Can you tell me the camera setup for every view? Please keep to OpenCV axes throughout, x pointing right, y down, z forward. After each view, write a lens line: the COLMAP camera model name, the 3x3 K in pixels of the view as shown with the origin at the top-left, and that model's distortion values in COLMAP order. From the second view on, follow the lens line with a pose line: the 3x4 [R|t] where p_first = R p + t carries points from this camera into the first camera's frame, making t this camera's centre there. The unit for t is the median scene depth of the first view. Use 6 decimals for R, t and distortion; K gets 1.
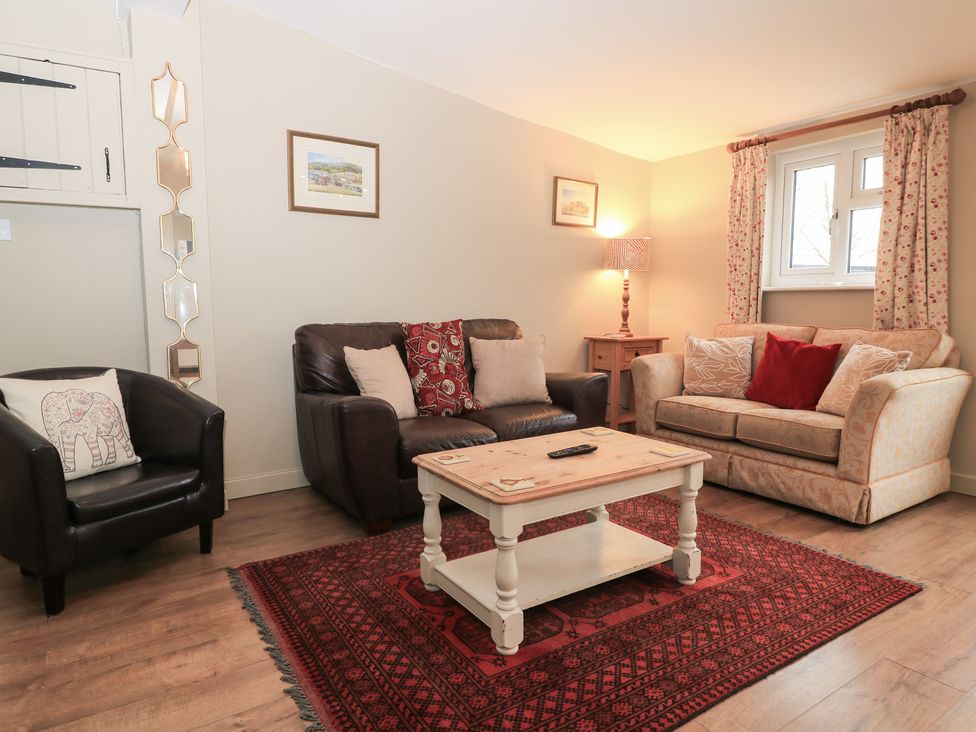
lens RADIAL K [[607.8, 0, 480.4], [0, 607.8, 364.4], [0, 0, 1]] dist [0.001184, -0.001750]
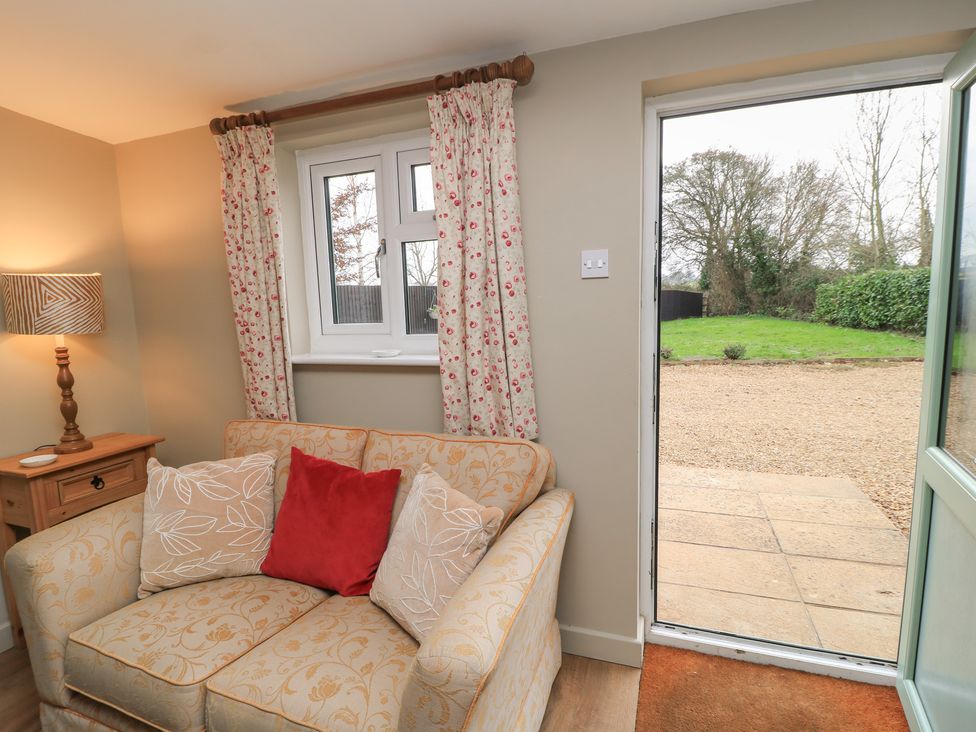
lens RADIAL K [[512.0, 0, 483.4], [0, 512.0, 367.4], [0, 0, 1]] dist [-0.004797, -0.003375]
pose [[0.812408, -0.098983, 0.574627, 0.390400], [0.088549, 0.995000, 0.046204, -0.152001], [-0.576327, 0.013346, 0.817110, 0.555074]]
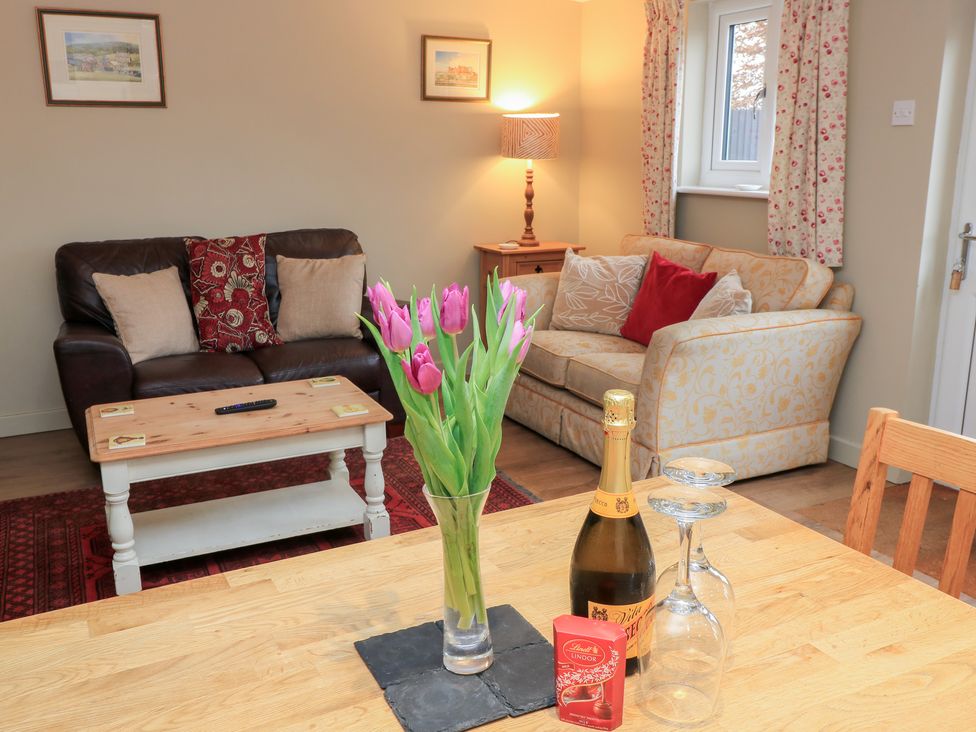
lens RADIAL K [[892.0, 0, 477.7], [0, 892.0, 370.5], [0, 0, 1]] dist [0.000932, 0.000000]
pose [[0.991692, 0.028038, -0.125544, 0.444161], [-0.009102, 0.988805, 0.148934, -0.079009], [0.128314, -0.146554, 0.980845, -0.192566]]
